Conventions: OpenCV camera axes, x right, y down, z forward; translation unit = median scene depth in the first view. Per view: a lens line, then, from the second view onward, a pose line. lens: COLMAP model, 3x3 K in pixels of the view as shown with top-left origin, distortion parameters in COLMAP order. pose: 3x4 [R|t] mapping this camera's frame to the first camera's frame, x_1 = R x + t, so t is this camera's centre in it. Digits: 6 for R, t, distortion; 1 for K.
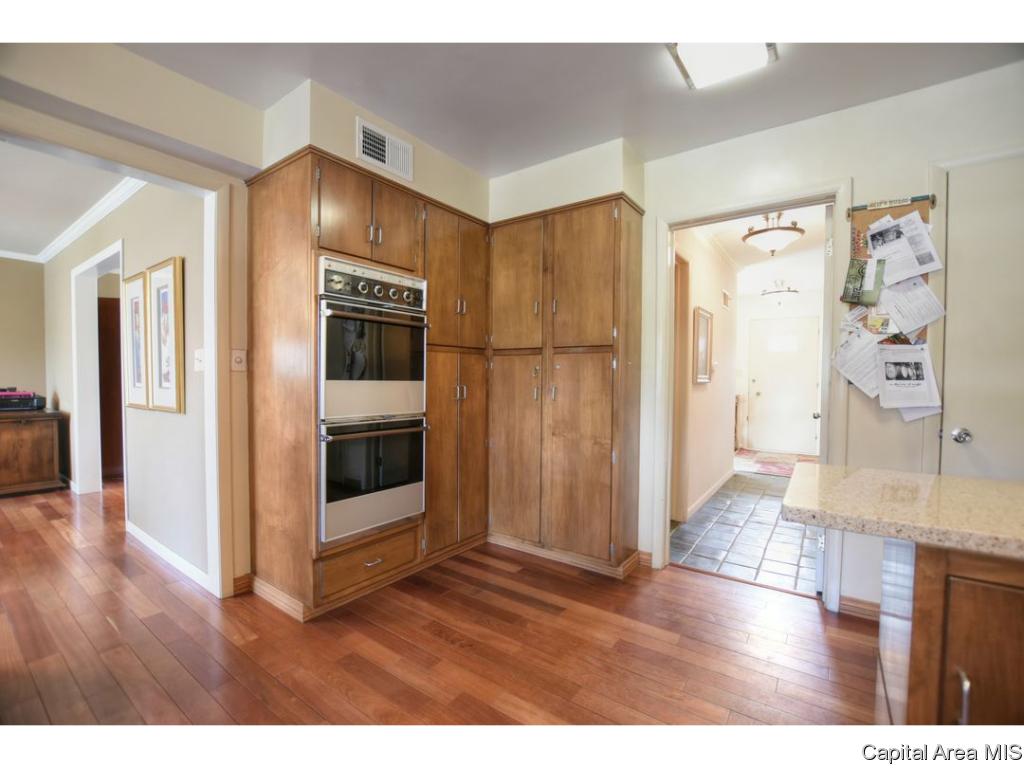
lens RADIAL K [[449.4, 0, 515.6], [0, 449.4, 389.5], [0, 0, 1]] dist [-0.029665, 0.000914]
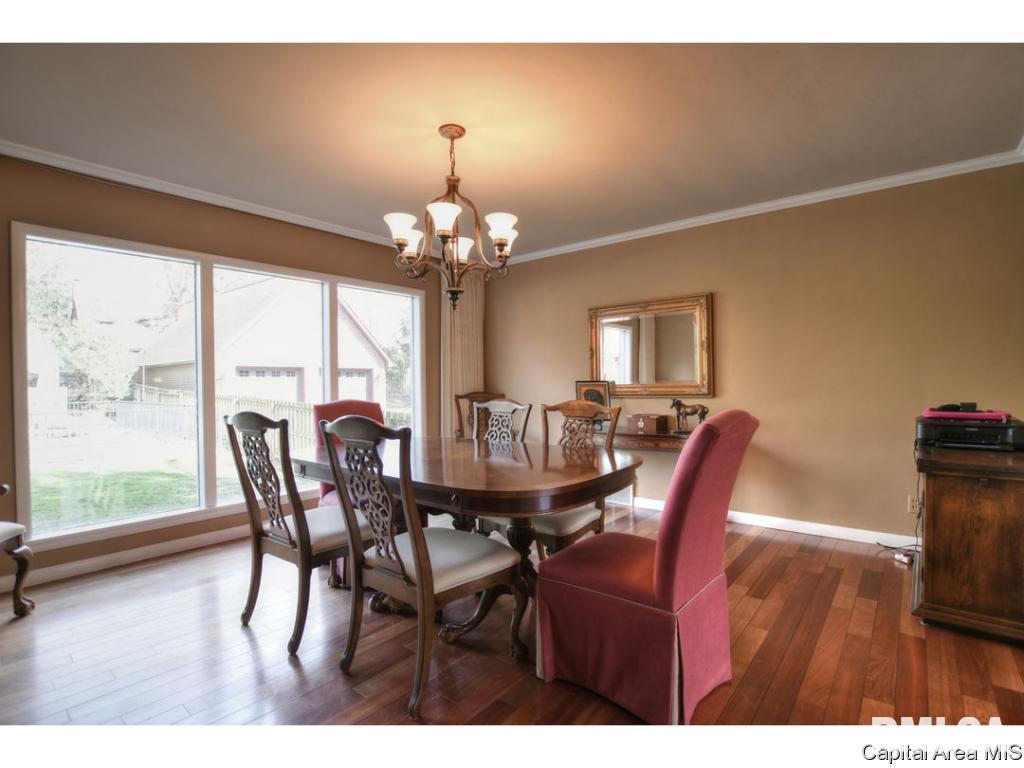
lens RADIAL K [[497.0, 0, 515.0], [0, 497.0, 383.5], [0, 0, 1]] dist [-0.018169, -0.000699]
pose [[-0.066305, -0.011503, -0.997733, -0.572720], [-0.017240, 0.999797, -0.010381, -0.016035], [0.997650, 0.016513, -0.066490, 0.525548]]
